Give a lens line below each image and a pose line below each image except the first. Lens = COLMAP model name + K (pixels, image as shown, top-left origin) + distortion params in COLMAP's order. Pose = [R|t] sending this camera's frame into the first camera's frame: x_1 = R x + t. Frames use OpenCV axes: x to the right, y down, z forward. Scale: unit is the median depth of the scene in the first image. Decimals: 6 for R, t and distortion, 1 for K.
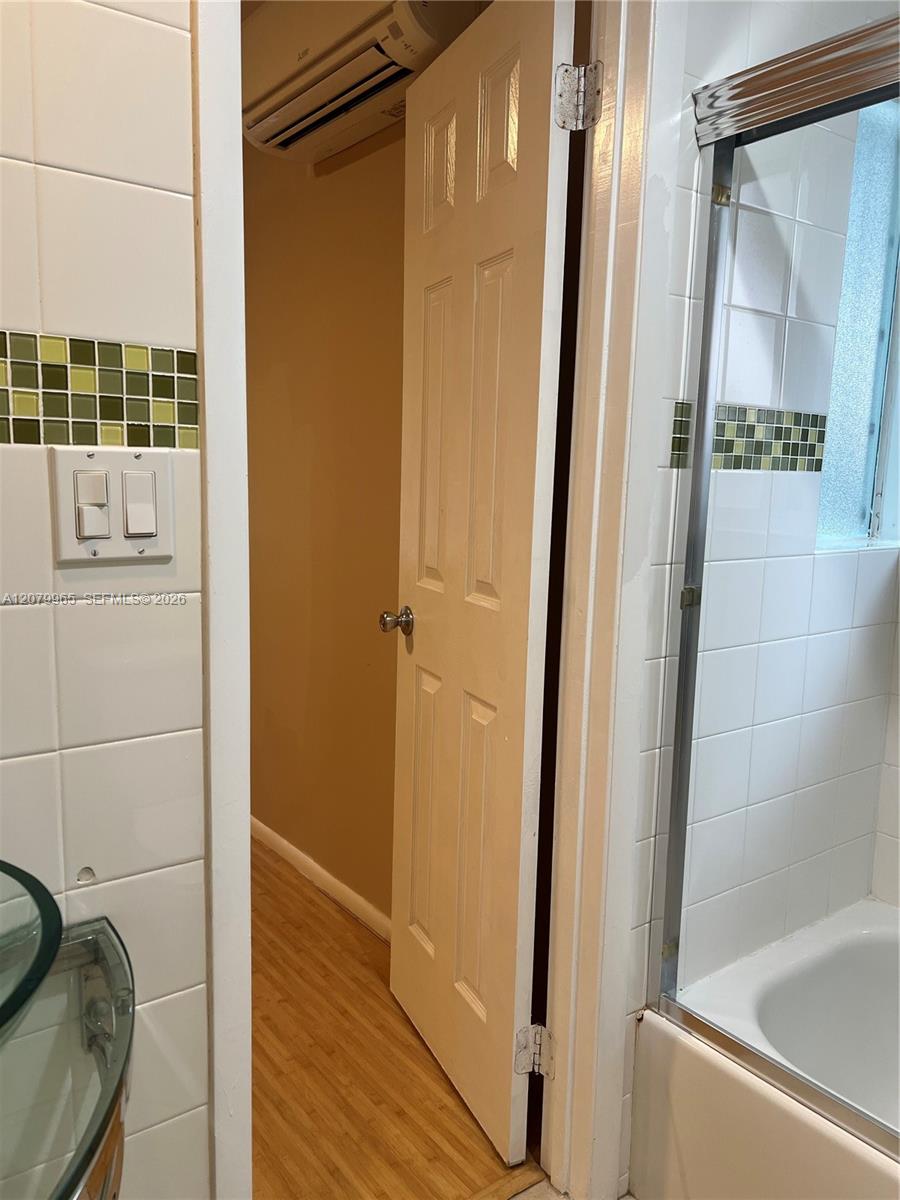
lens RADIAL K [[902.7, 0, 446.6], [0, 902.7, 601.7], [0, 0, 1]] dist [0.010041, 0.005005]
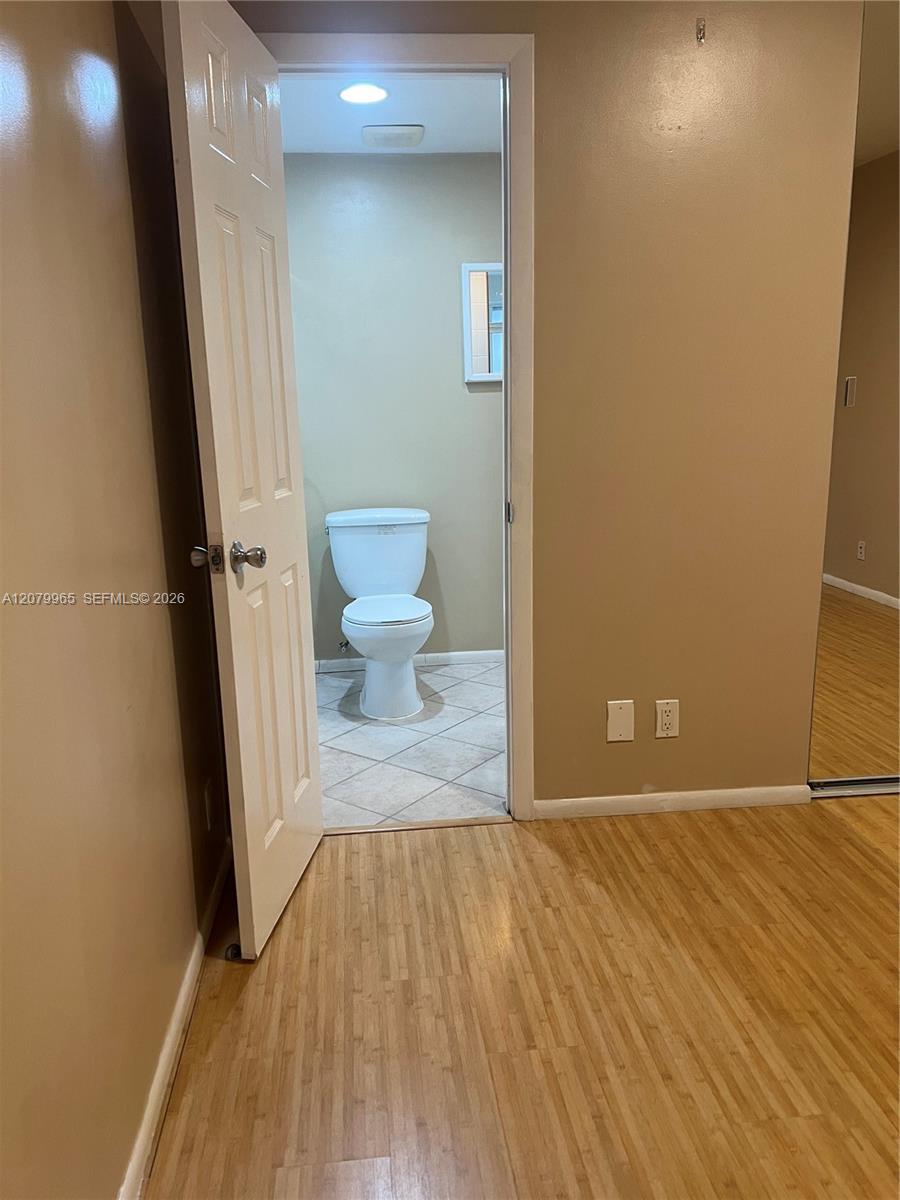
lens RADIAL K [[902.7, 0, 446.9], [0, 902.7, 602.9], [0, 0, 1]] dist [0.010041, 0.005005]
pose [[-0.858961, -0.119117, 0.497993, -0.763971], [0.072867, 0.934231, 0.349147, -0.266404], [-0.506829, 0.336191, -0.793788, 1.777073]]
